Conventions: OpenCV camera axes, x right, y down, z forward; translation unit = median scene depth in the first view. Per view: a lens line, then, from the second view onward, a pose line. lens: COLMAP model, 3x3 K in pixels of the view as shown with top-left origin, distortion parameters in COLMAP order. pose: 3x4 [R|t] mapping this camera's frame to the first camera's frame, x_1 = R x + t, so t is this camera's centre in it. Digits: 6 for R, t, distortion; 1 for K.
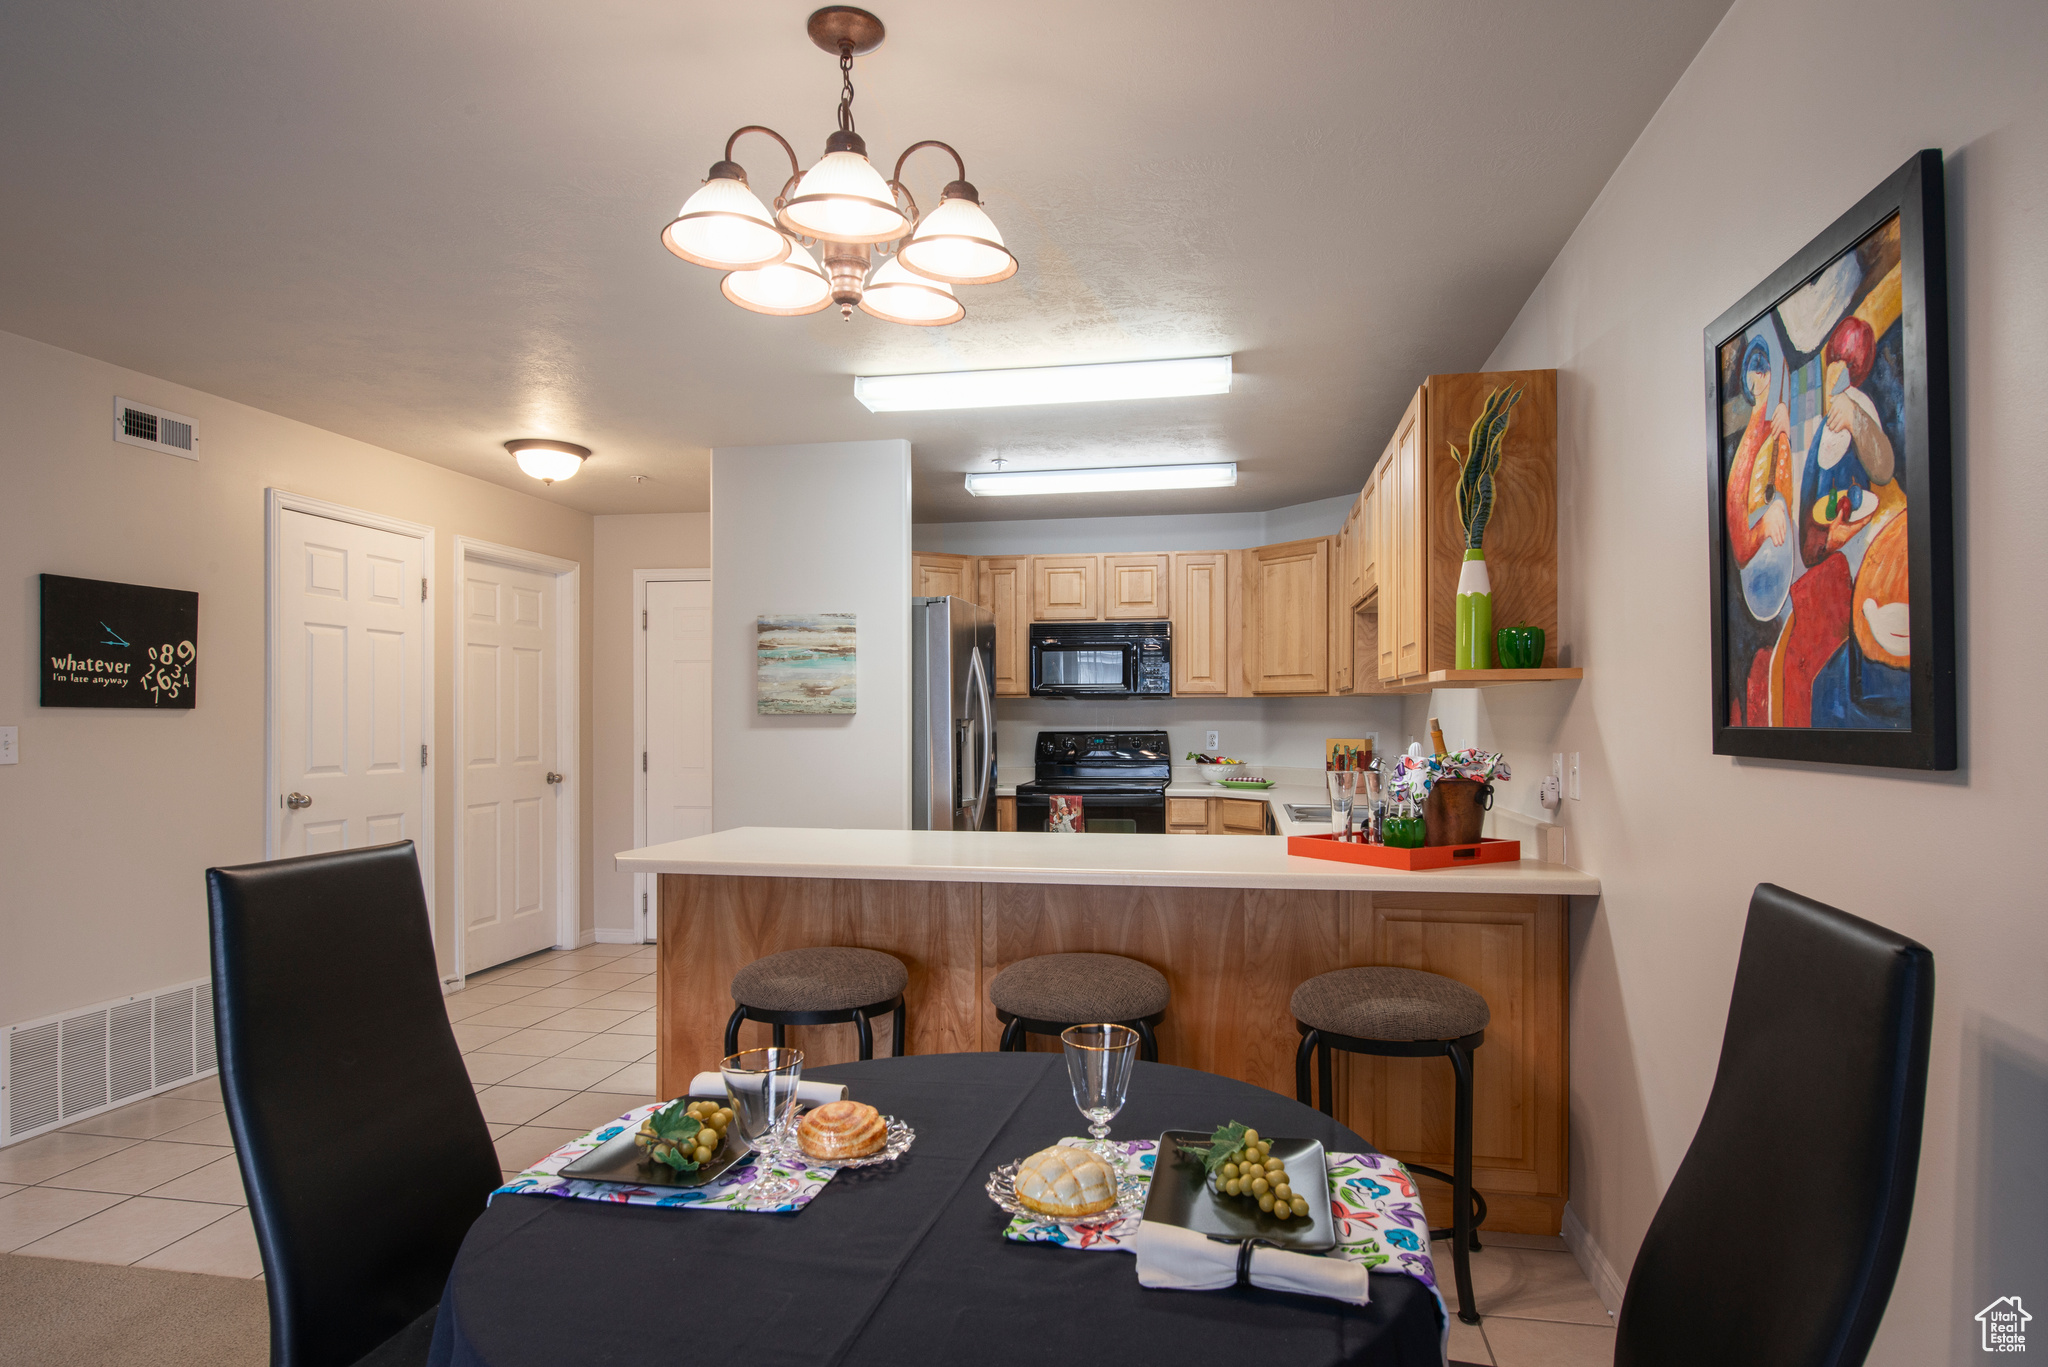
lens RADIAL K [[1139.9, 0, 1026.6], [0, 1139.9, 726.1], [0, 0, 1]] dist [-0.016823, -0.001393]
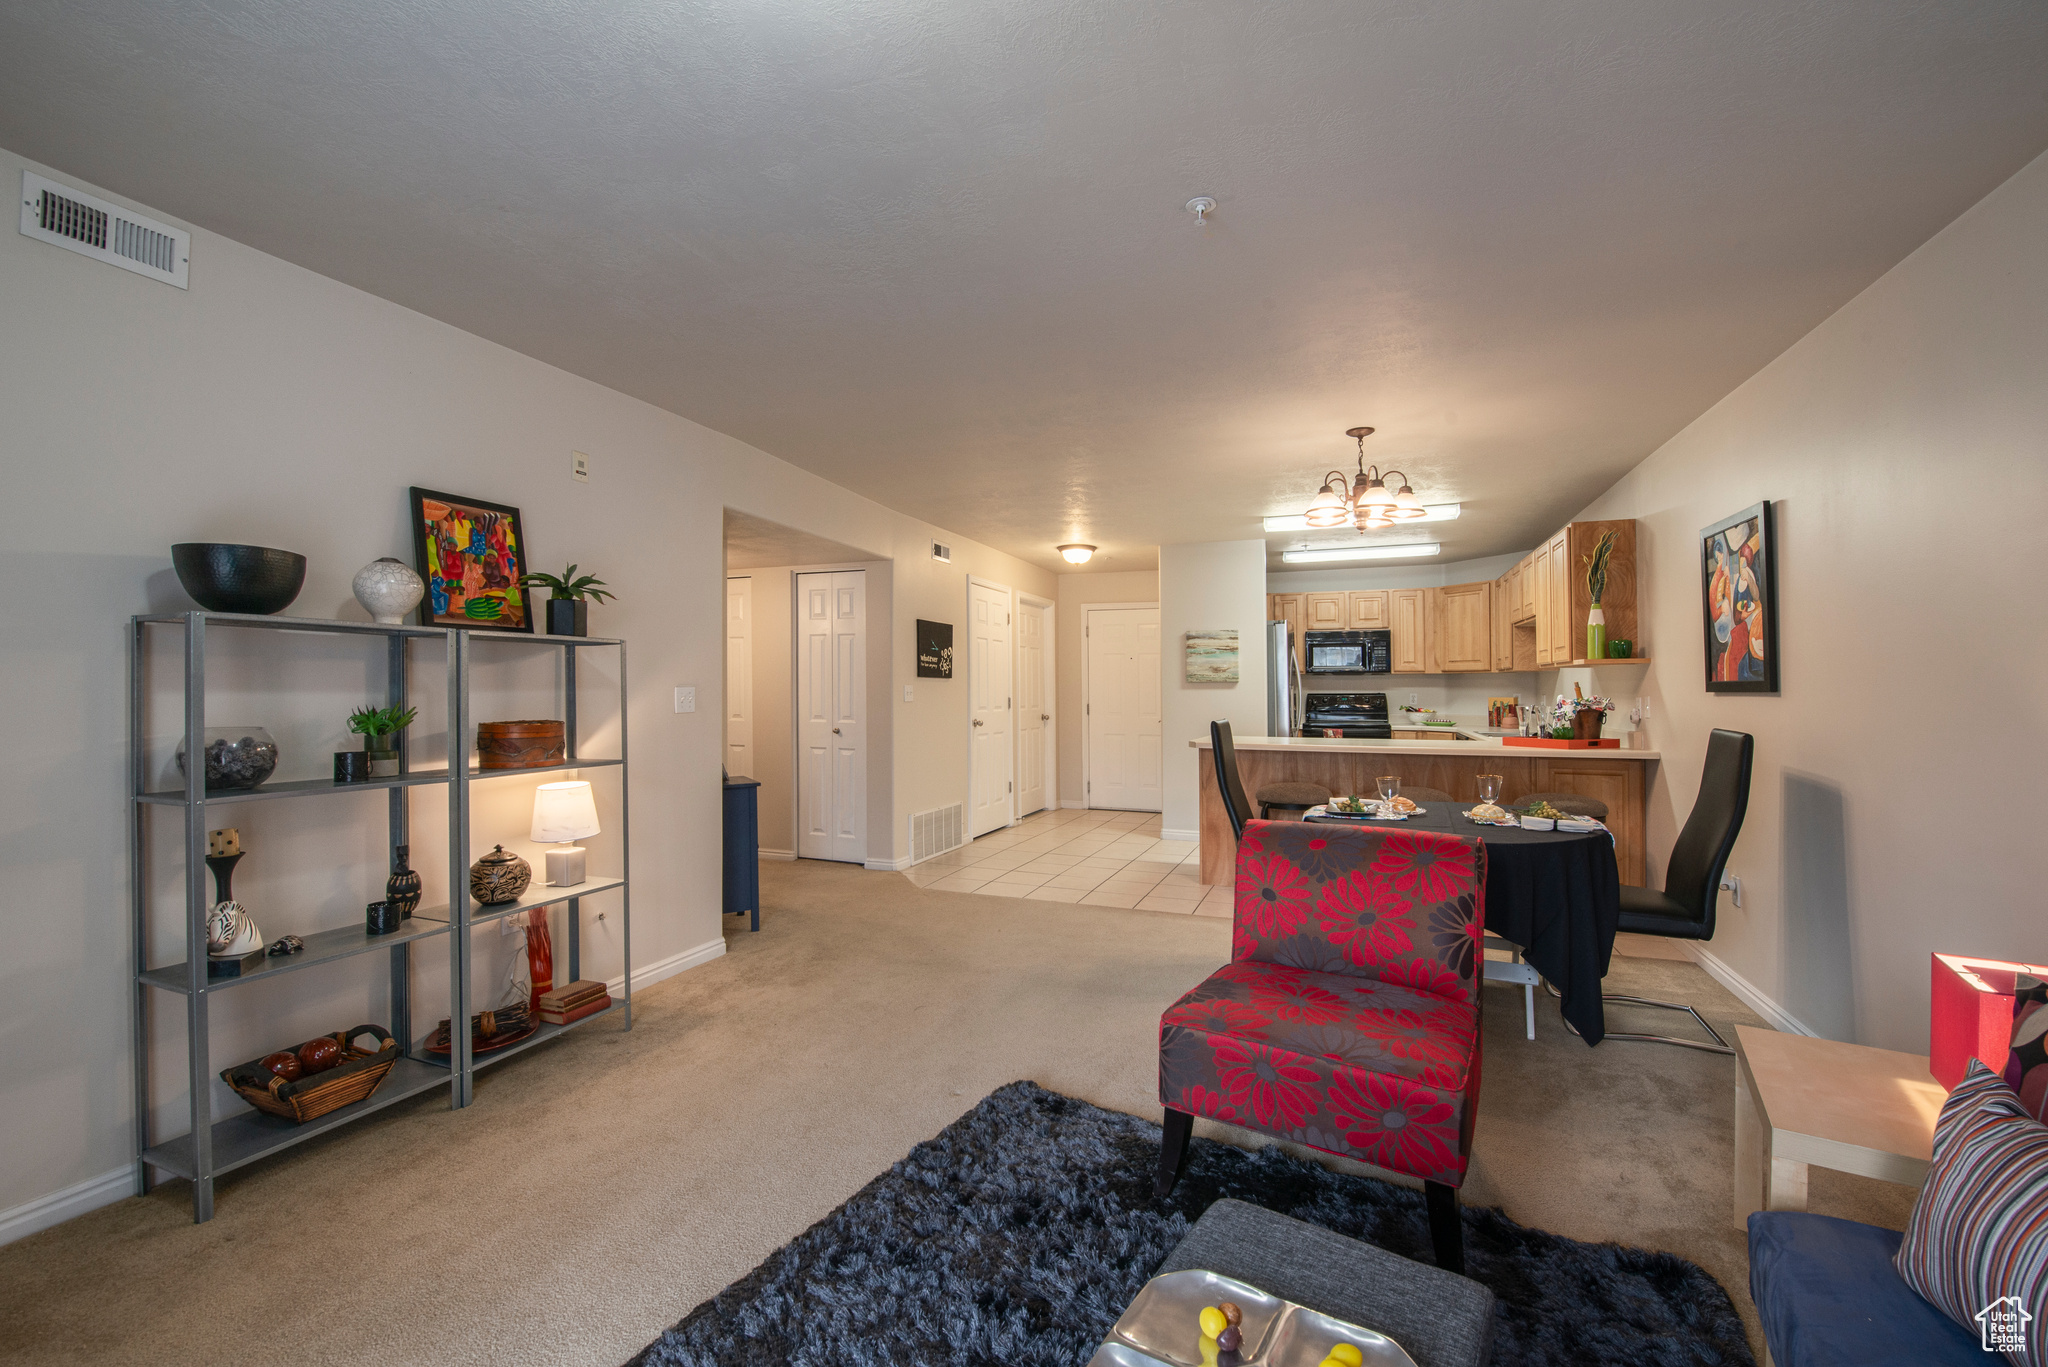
lens RADIAL K [[850.3, 0, 1024.0], [0, 850.3, 683.5], [0, 0, 1]] dist [-0.045659, -0.000220]
pose [[0.982534, 0.000390, -0.186084, -0.367216], [-0.003546, 0.999855, -0.016629, 0.026298], [0.186051, 0.016999, 0.982393, -0.727025]]
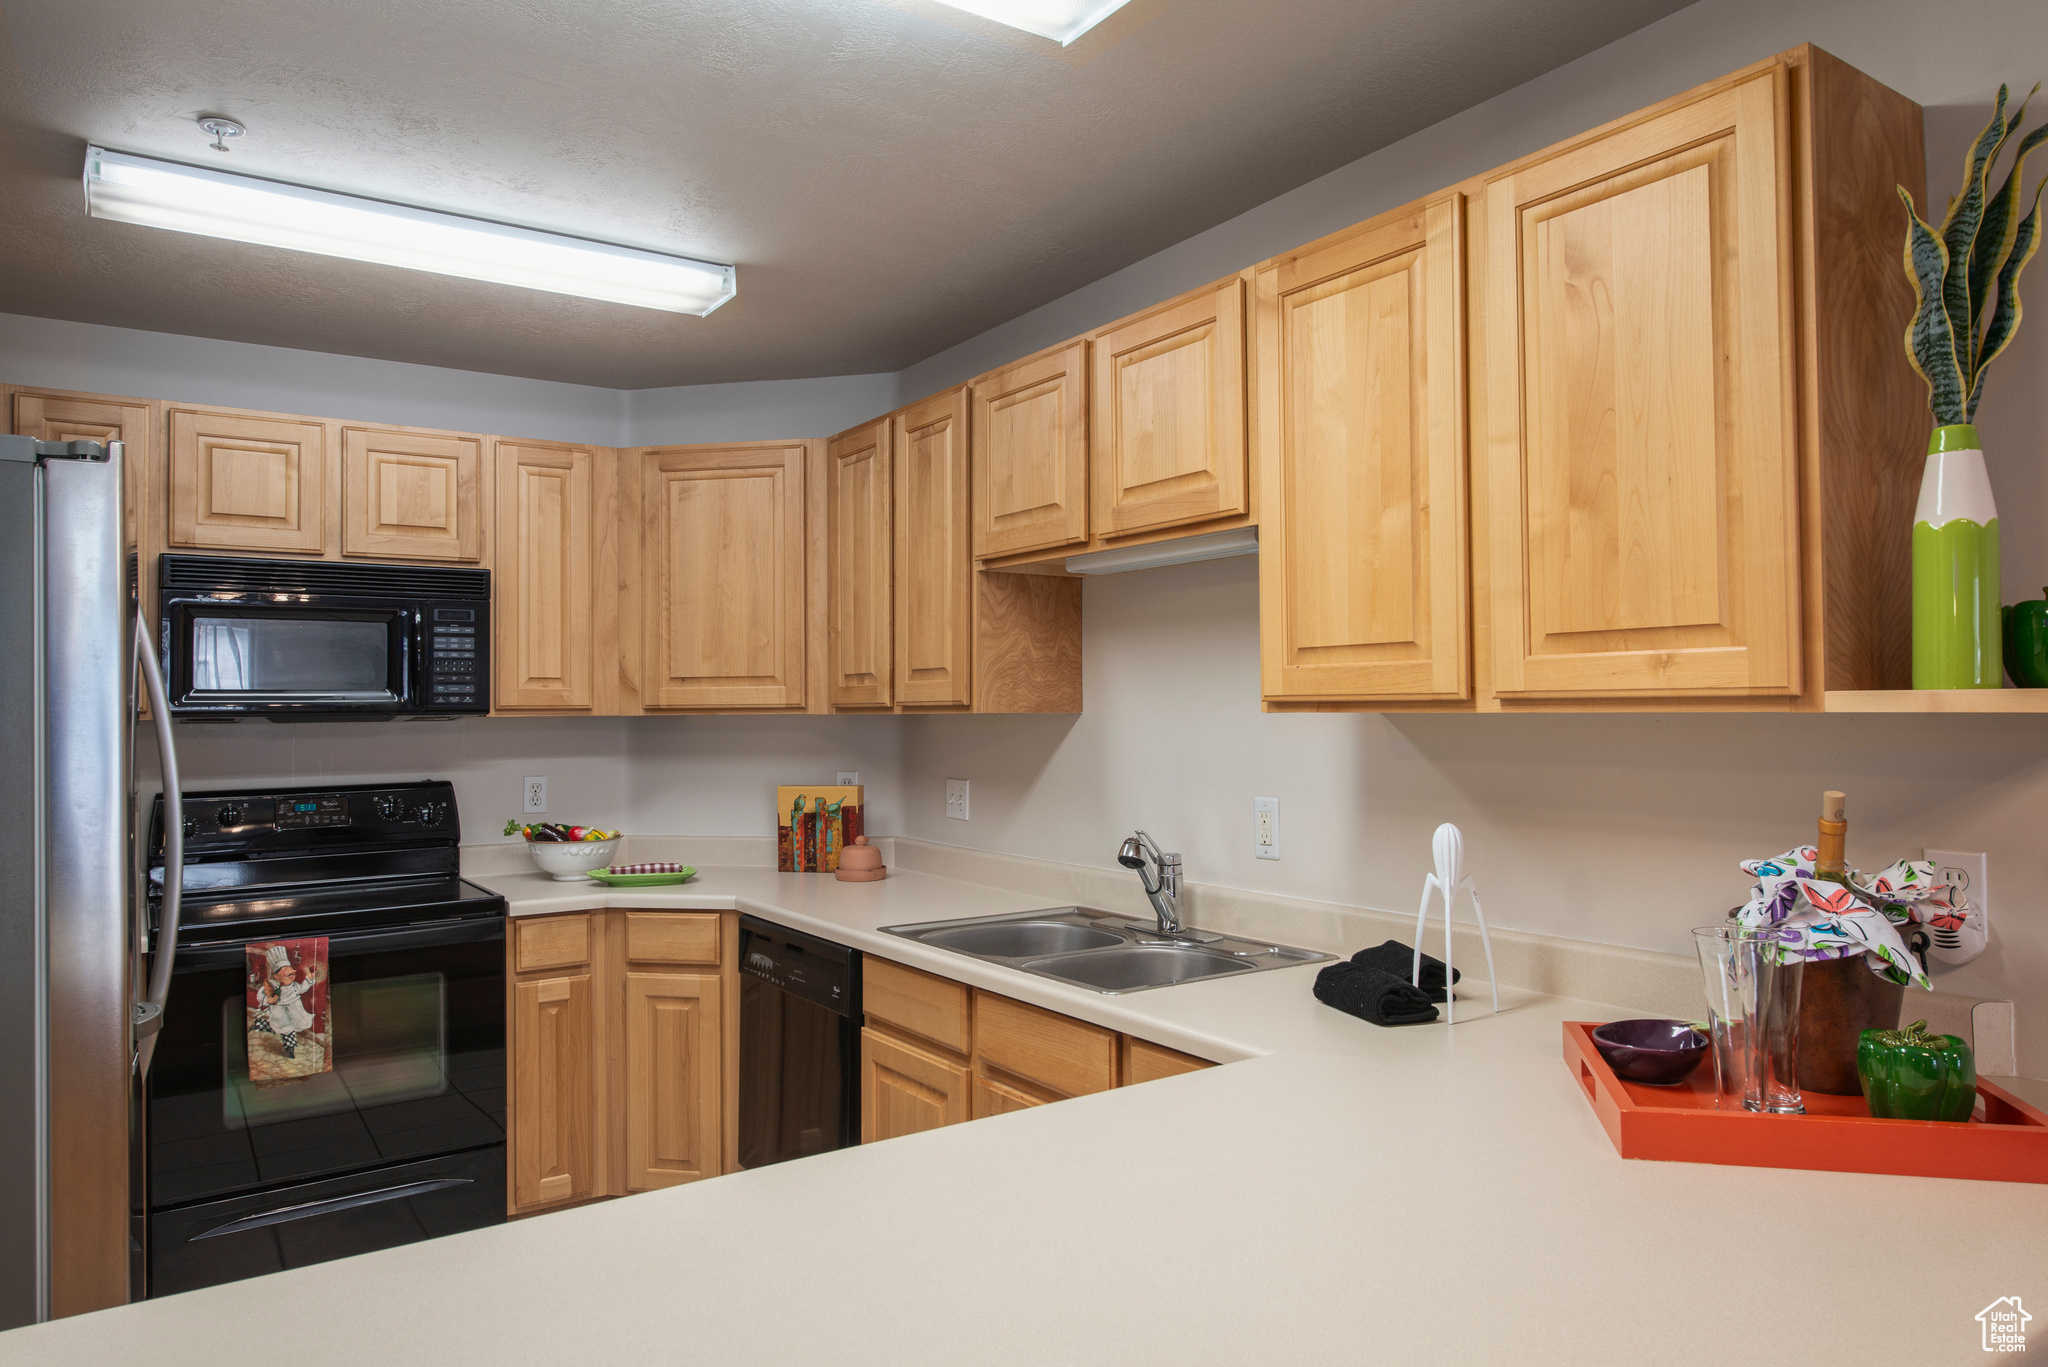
lens RADIAL K [[1327.8, 0, 1024.0], [0, 1327.8, 683.5], [0, 0, 1]] dist [-0.007534, -0.001699]
pose [[0.711040, 0.008156, 0.703104, -0.244641], [0.016666, 0.999456, -0.028448, -0.039235], [-0.702954, 0.031945, 0.710517, 0.819117]]
